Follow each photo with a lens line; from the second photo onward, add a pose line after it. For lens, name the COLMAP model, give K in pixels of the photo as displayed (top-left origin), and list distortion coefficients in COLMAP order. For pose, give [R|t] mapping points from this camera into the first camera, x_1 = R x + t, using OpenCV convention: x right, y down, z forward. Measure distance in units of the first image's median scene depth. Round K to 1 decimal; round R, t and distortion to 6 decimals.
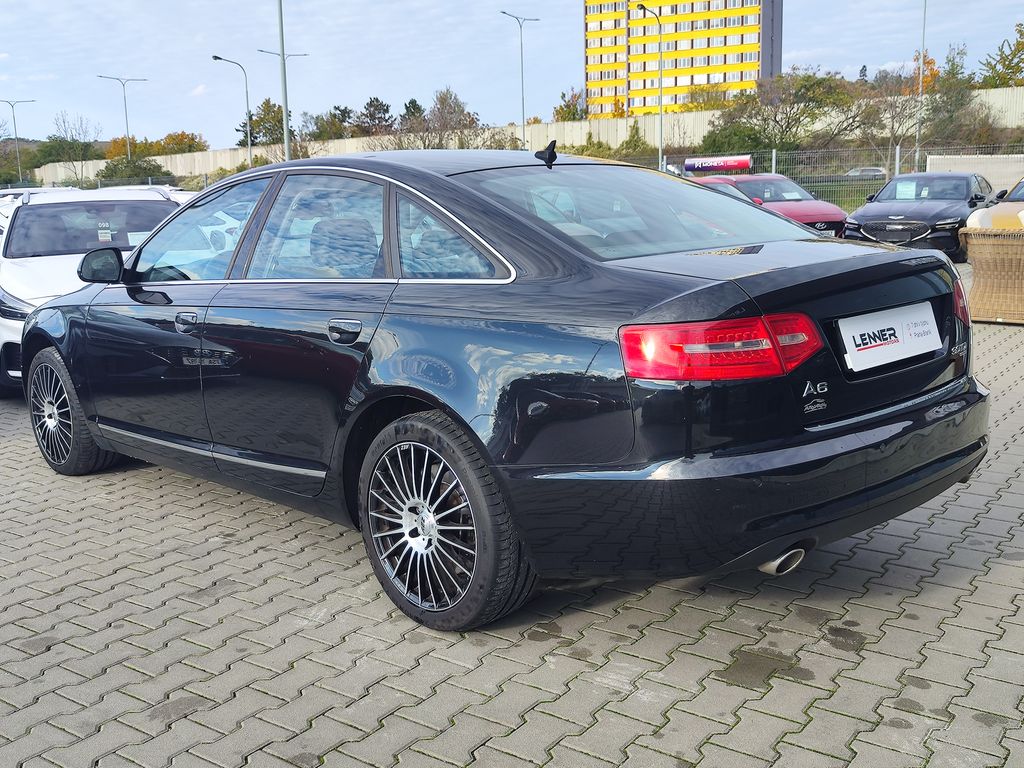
lens RADIAL K [[1036.1, 0, 504.8], [0, 1036.1, 375.3], [0, 0, 1]] dist [0.011462, 0.000000]
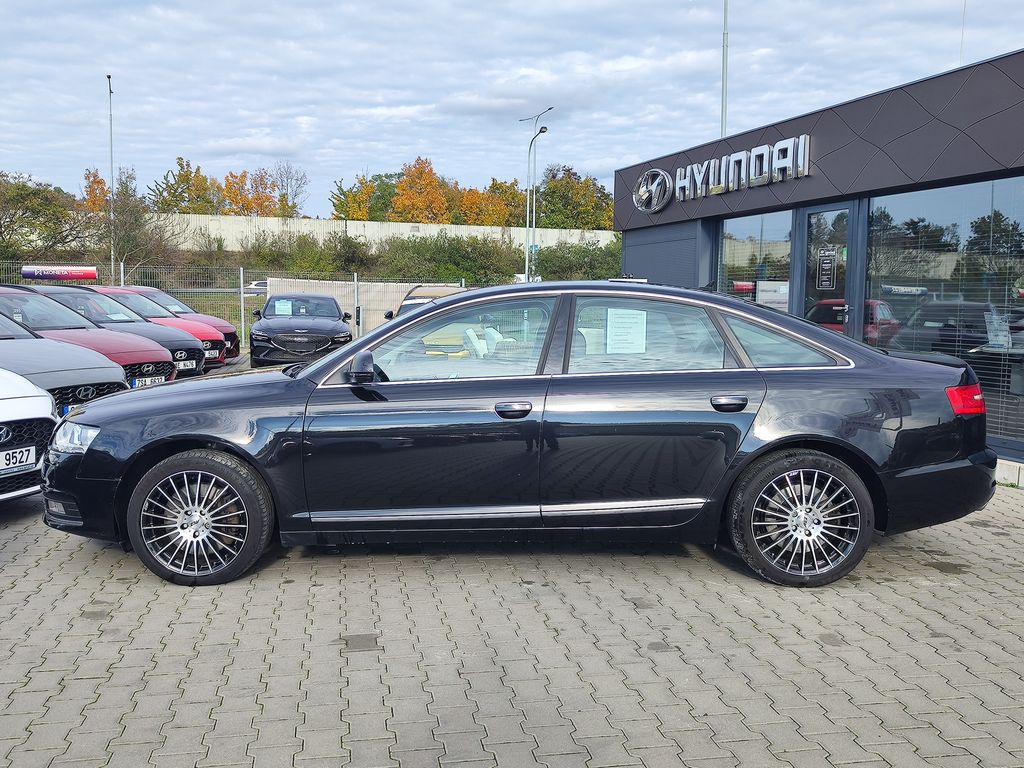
lens RADIAL K [[1036.1, 0, 512.9], [0, 1036.1, 393.8], [0, 0, 1]] dist [0.011462, 0.000000]
pose [[0.701722, -0.026735, 0.711949, -0.259611], [0.090247, 0.994582, -0.051603, -0.001581], [-0.706712, 0.100462, 0.700333, 0.029934]]
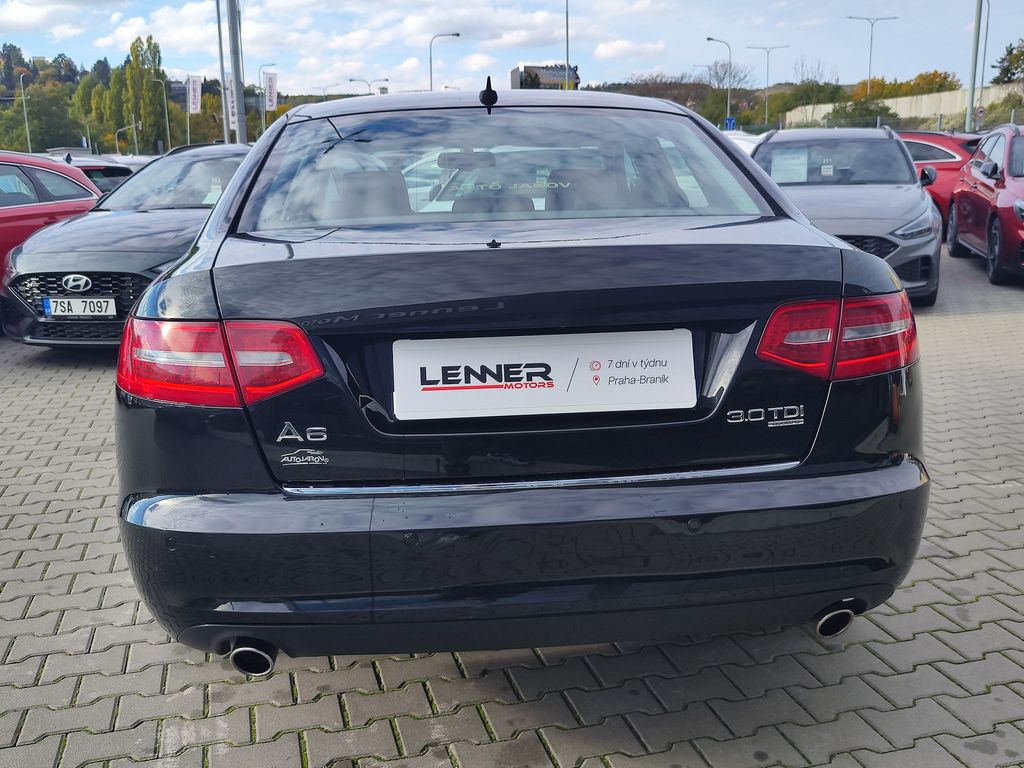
lens RADIAL K [[1036.1, 0, 509.8], [0, 1036.1, 380.8], [0, 0, 1]] dist [0.011462, 0.000000]
pose [[0.784432, 0.143472, -0.603393, 0.117730], [-0.108291, 0.989615, 0.094523, -0.014771], [0.610688, -0.008805, 0.791822, 0.076295]]
